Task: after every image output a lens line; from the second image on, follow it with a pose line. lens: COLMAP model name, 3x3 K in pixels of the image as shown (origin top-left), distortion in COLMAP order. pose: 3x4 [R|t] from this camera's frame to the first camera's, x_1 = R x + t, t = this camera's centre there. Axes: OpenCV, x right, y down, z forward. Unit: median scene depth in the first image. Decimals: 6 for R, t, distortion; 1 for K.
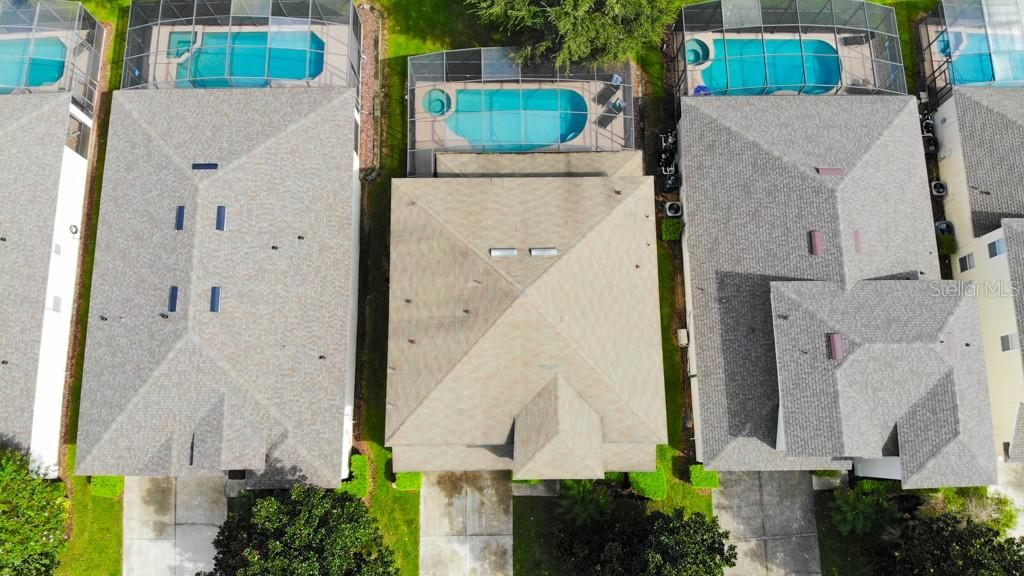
lens RADIAL K [[749.2, 0, 512.9], [0, 749.2, 267.3], [0, 0, 1]] dist [0.182889, -0.430289]
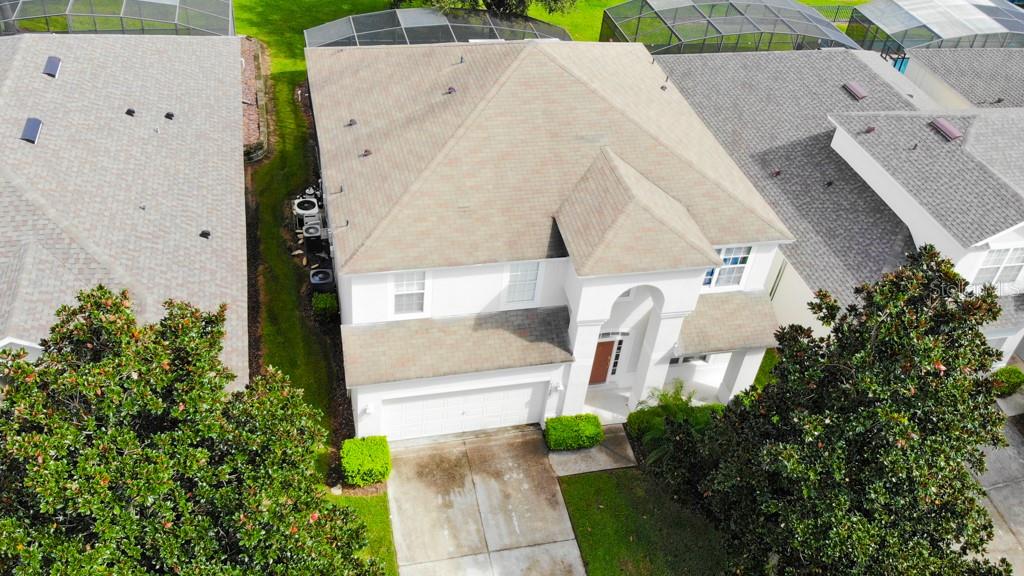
lens RADIAL K [[860.6, 0, 513.6], [0, 860.6, 274.9], [0, 0, 1]] dist [0.122427, -0.281852]
pose [[0.970719, -0.072907, 0.228887, -0.180865], [0.196935, 0.787145, -0.584481, 0.602170], [-0.137555, 0.612443, 0.778455, 0.469338]]
